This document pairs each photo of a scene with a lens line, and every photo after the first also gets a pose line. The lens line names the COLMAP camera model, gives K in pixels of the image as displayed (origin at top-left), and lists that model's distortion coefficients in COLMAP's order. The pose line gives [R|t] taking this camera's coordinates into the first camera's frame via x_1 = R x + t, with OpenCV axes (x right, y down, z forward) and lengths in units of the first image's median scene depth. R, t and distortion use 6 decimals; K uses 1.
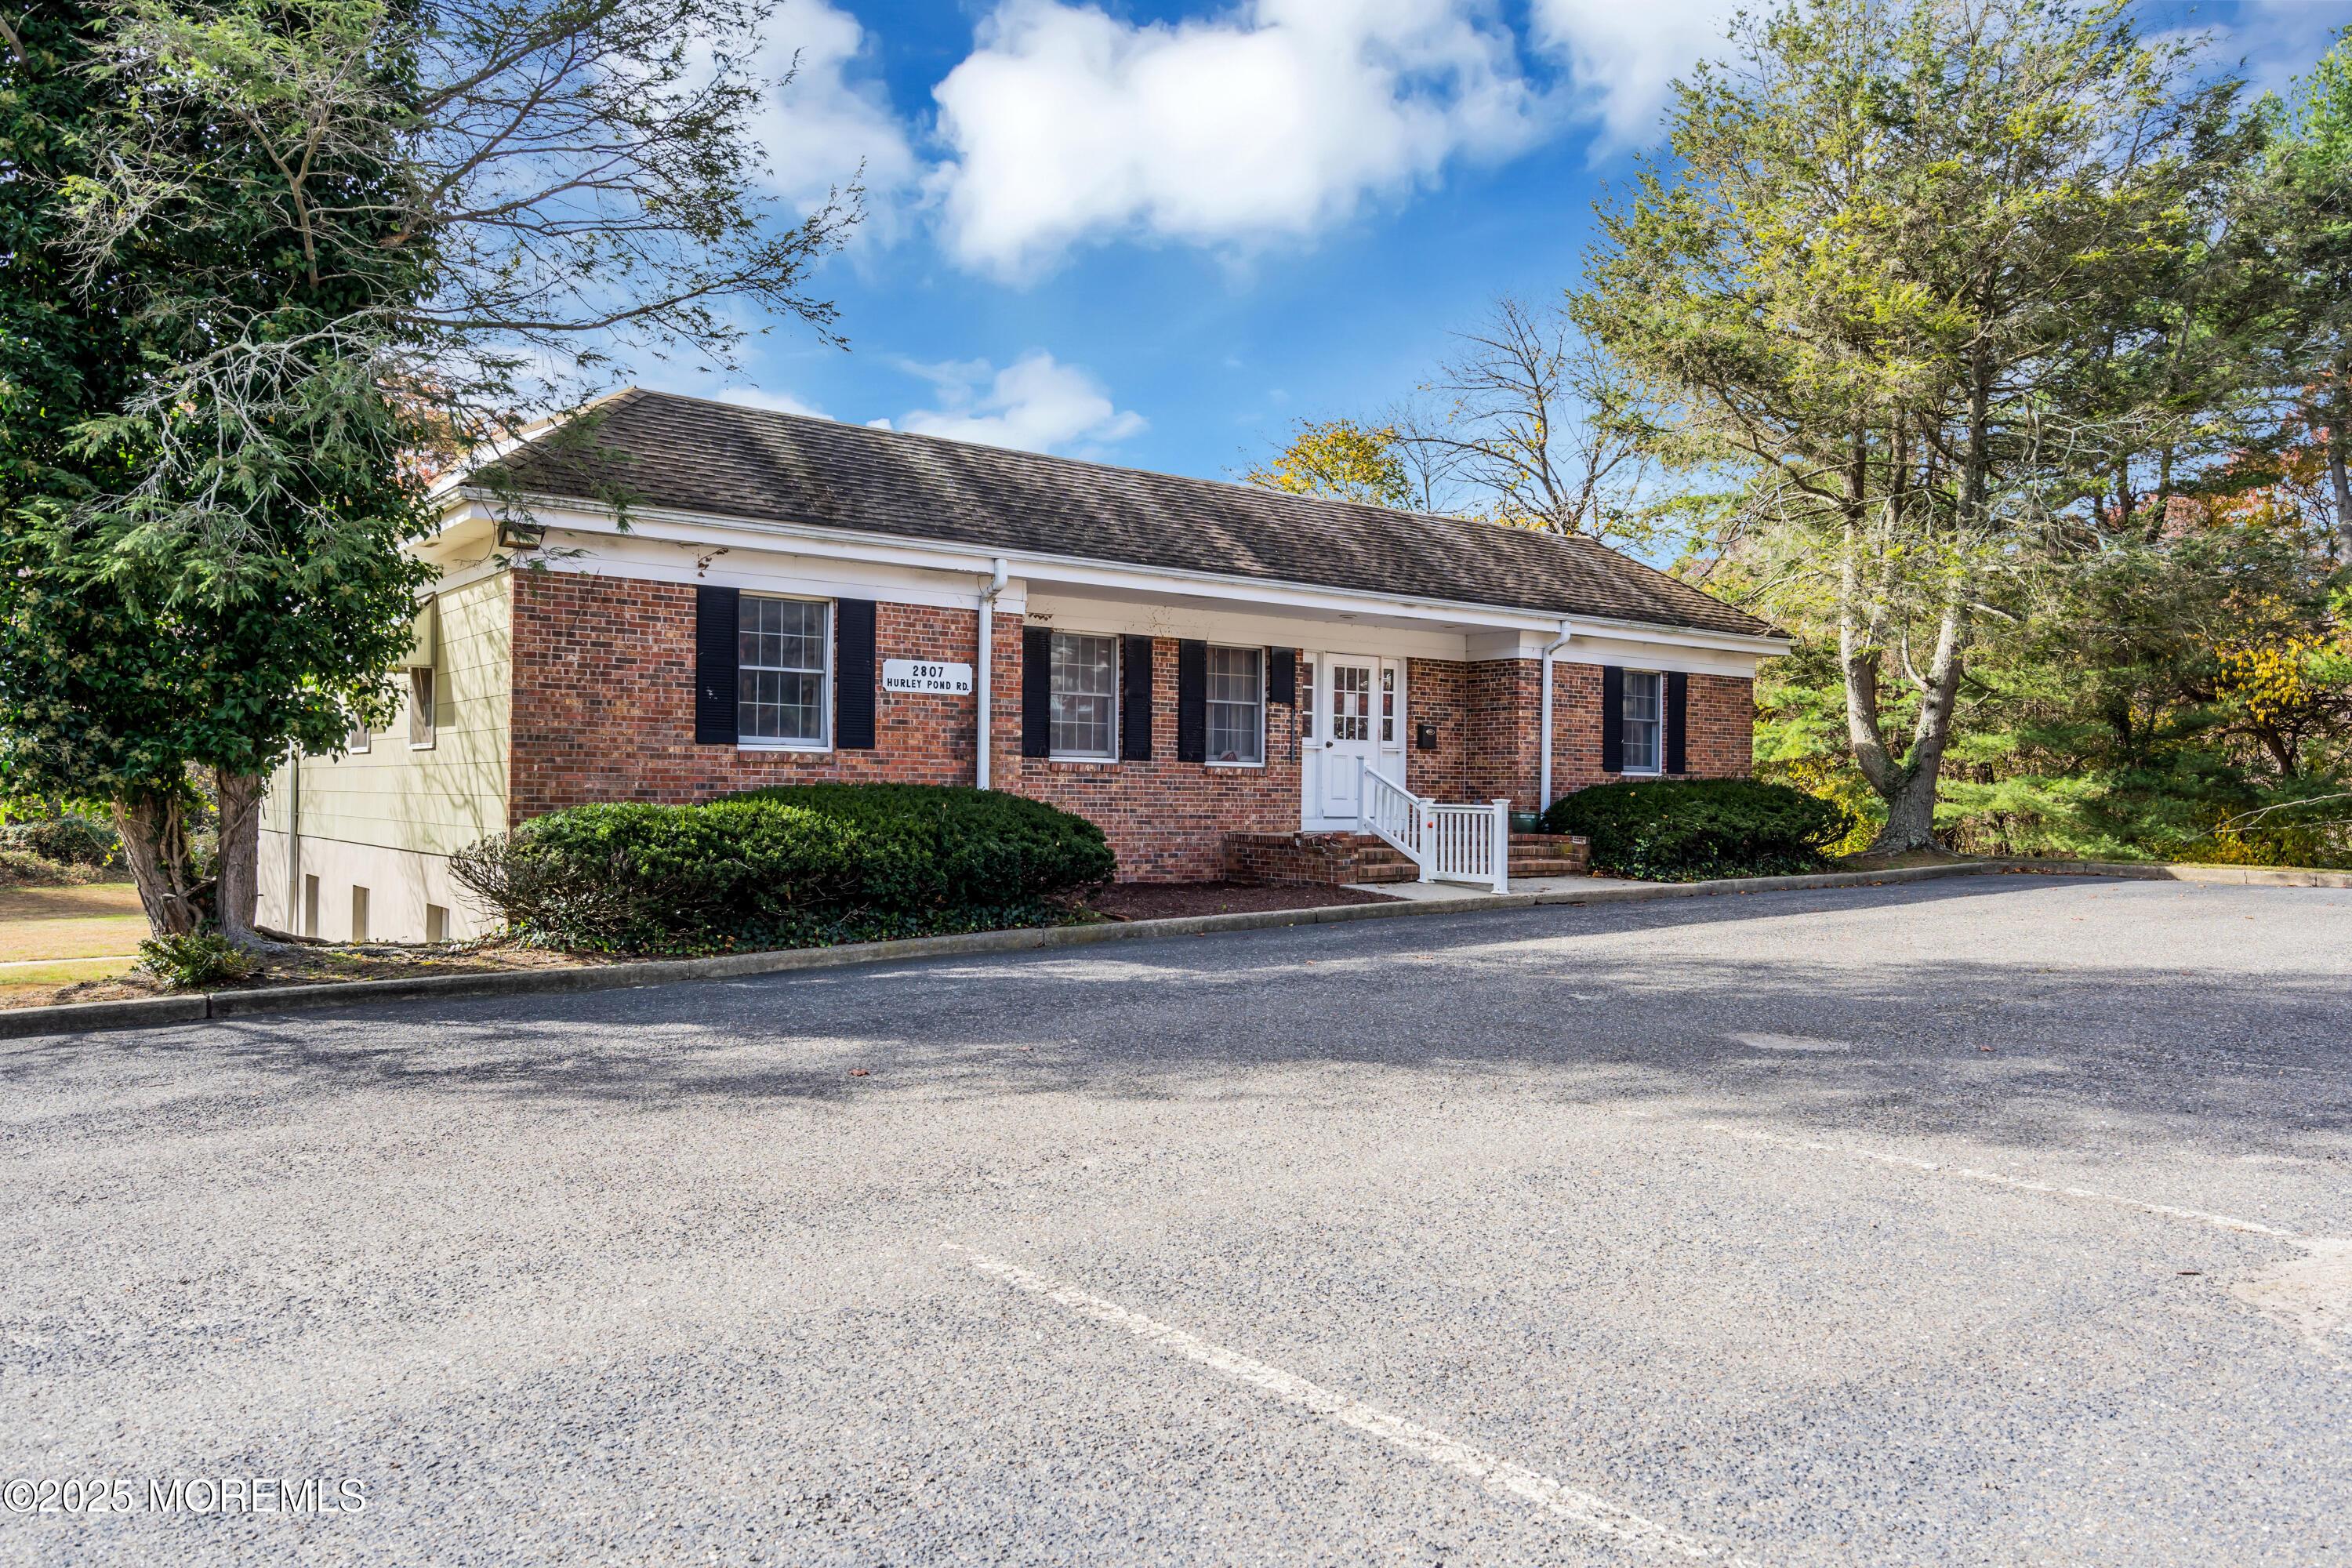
lens RADIAL K [[1729.3, 0, 1176.0], [0, 1729.3, 784.0], [0, 0, 1]] dist [0.065617, 0.003576]
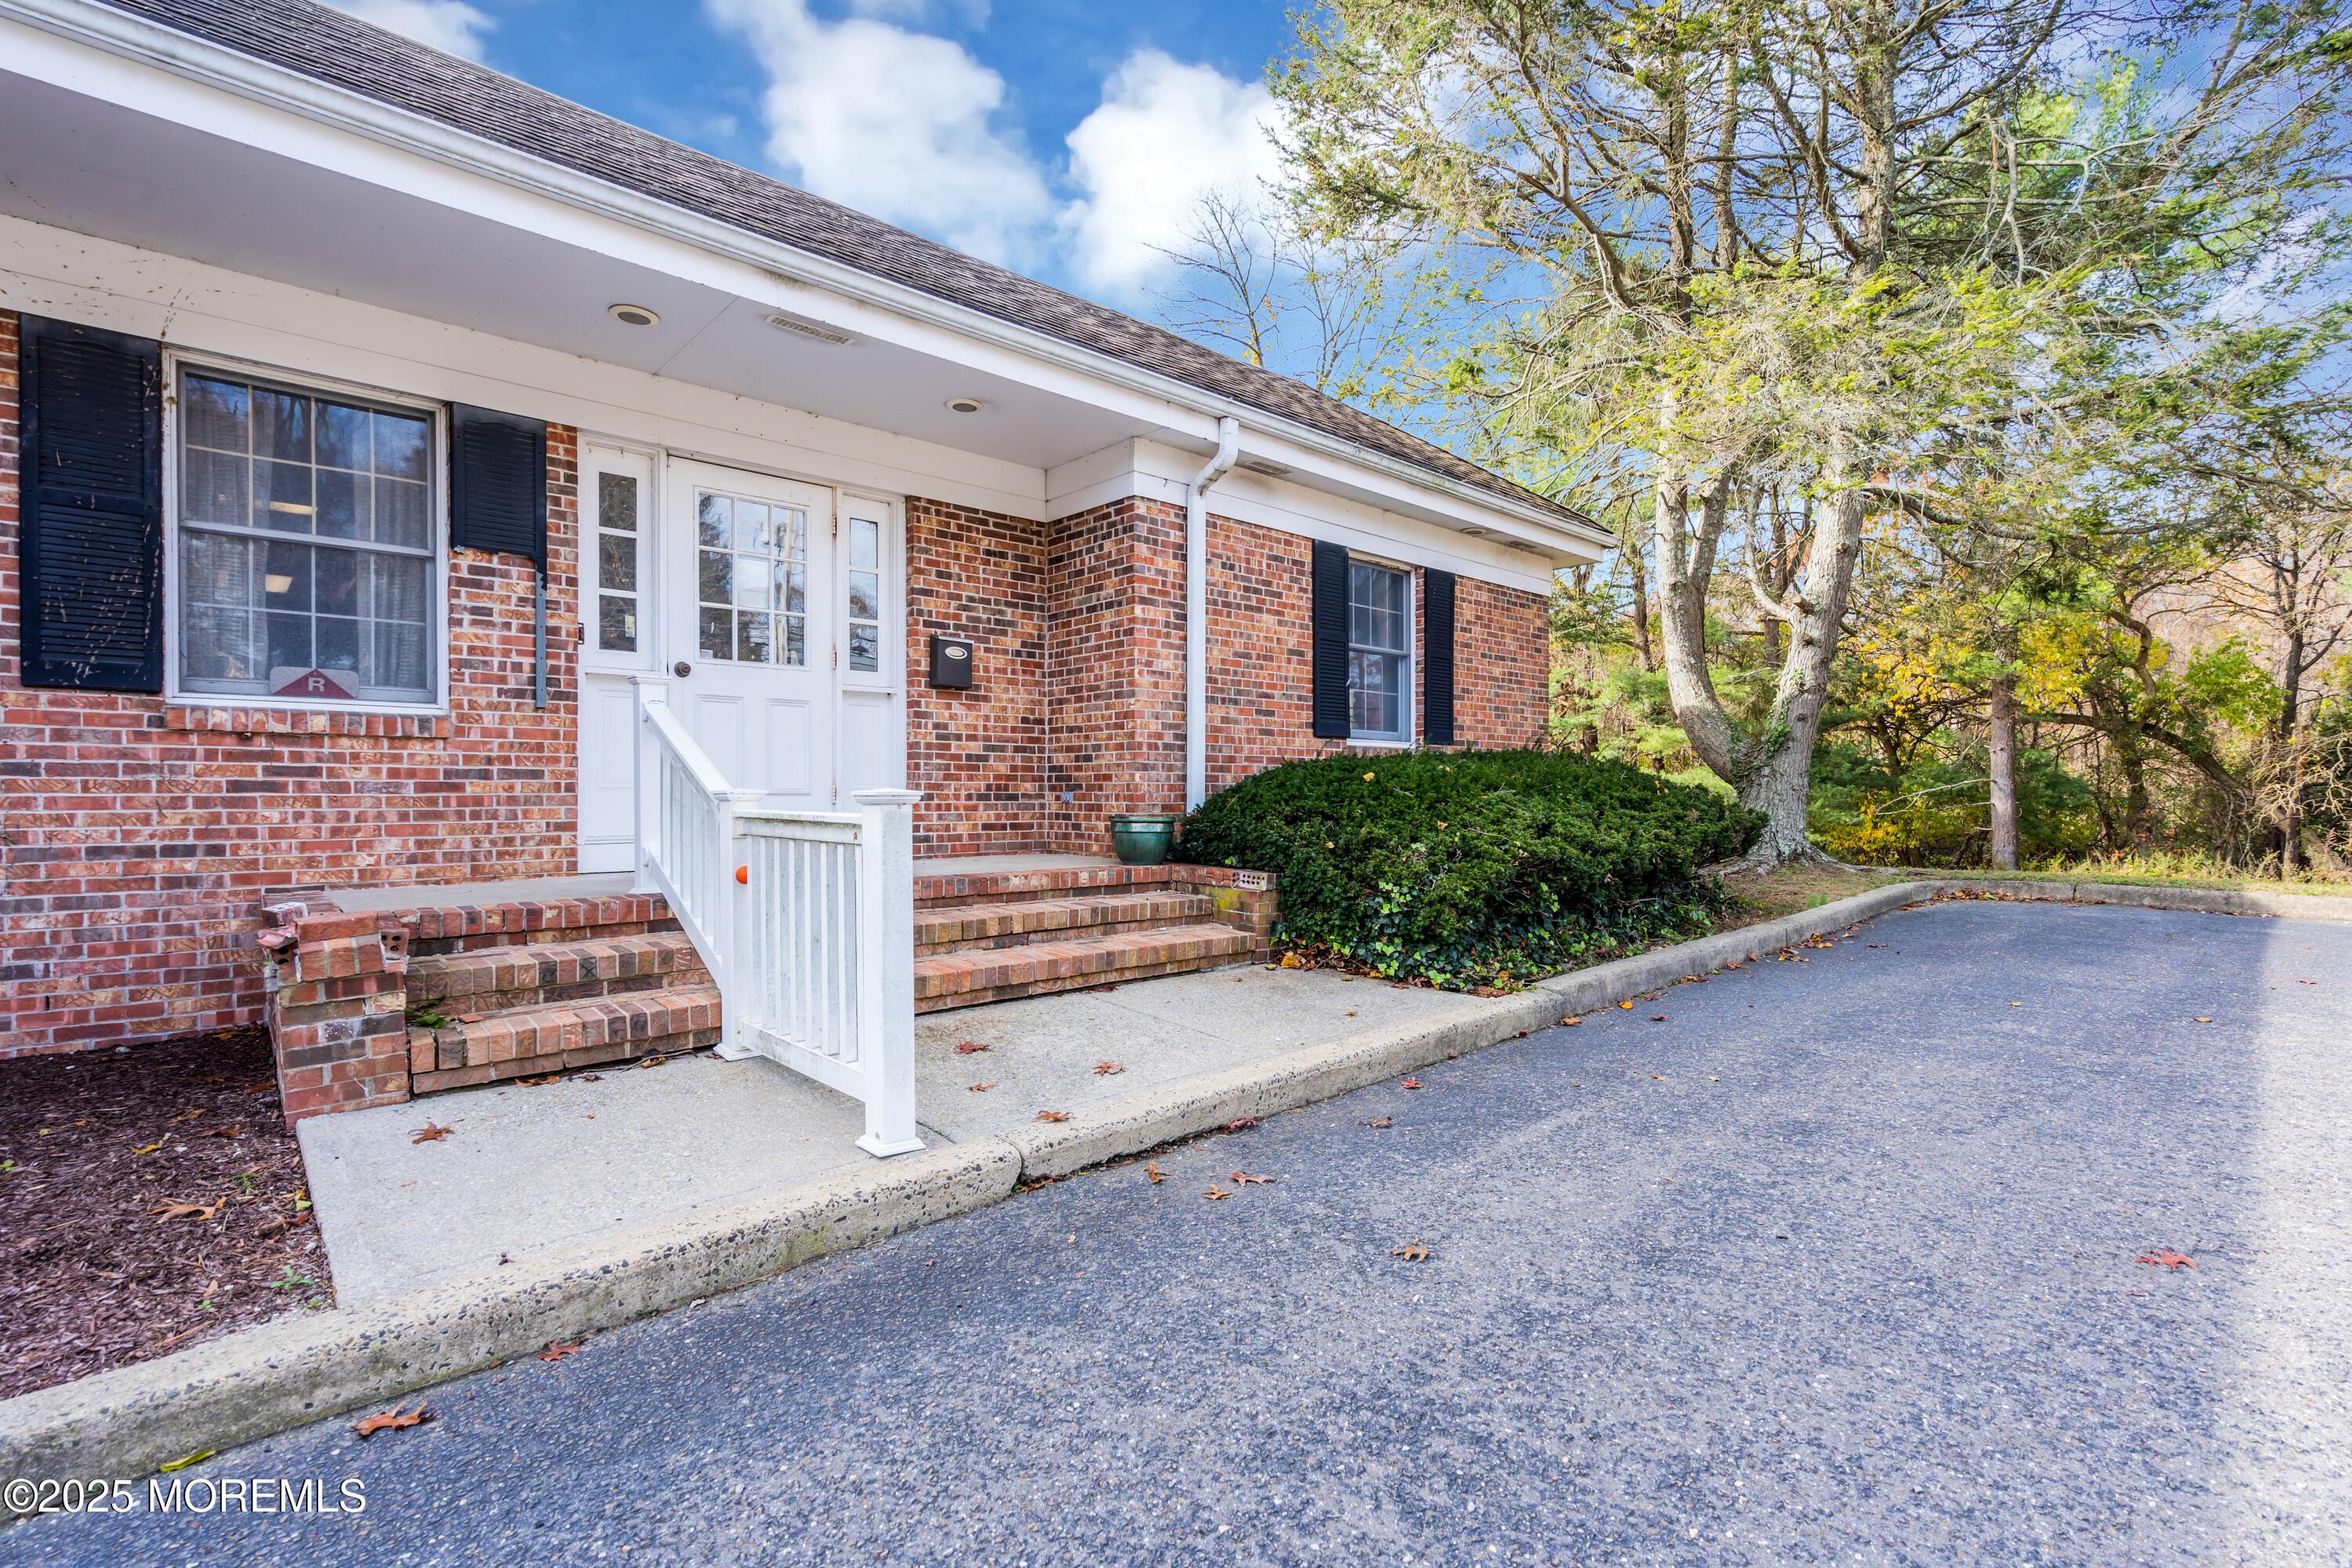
lens RADIAL K [[1052.4, 0, 1166.7], [0, 1052.4, 799.0], [0, 0, 1]] dist [-0.002228, 0.000045]
pose [[0.997280, -0.011647, 0.072780, 0.238054], [0.010552, 0.999826, 0.015412, 0.008659], [-0.072947, -0.014602, 0.997229, 0.912887]]
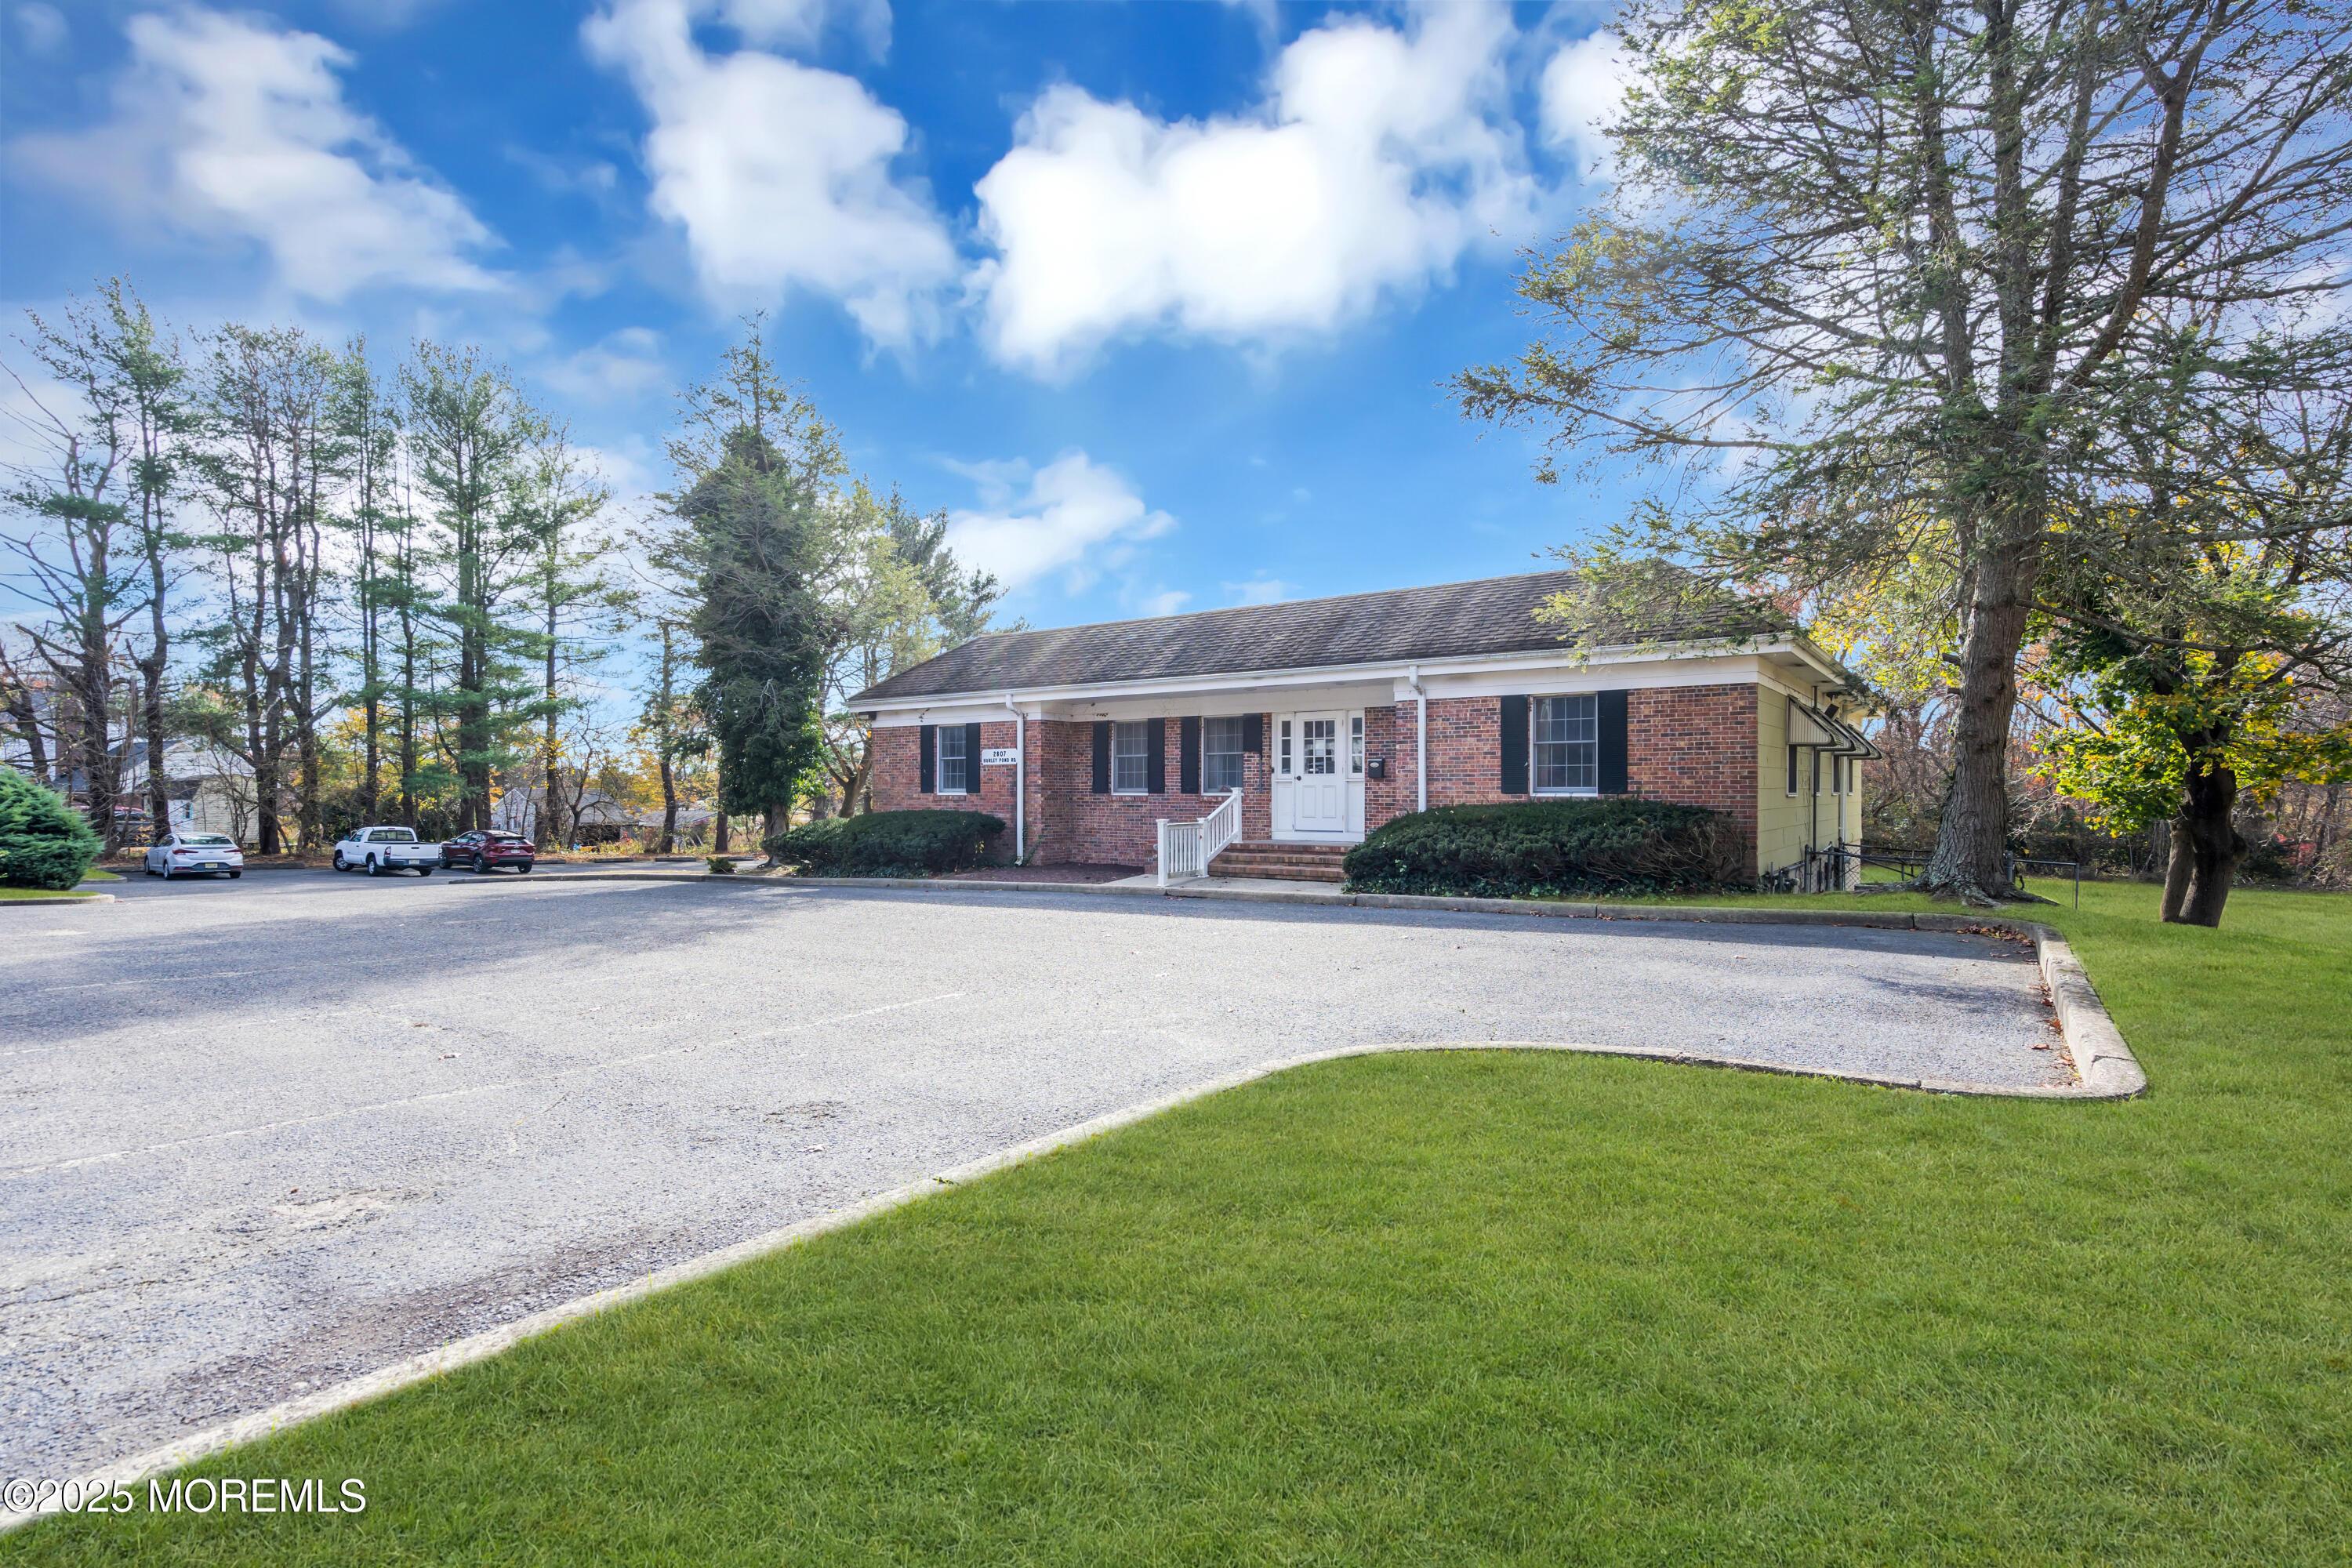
lens RADIAL K [[1083.4, 0, 1196.3], [0, 1083.4, 800.6], [0, 0, 1]] dist [-0.002818, 0.000069]
pose [[0.307388, -0.006373, -0.951563, 1.120421], [0.011280, 0.999932, -0.003053, -0.003828], [0.951517, -0.009795, 0.307439, 0.820156]]
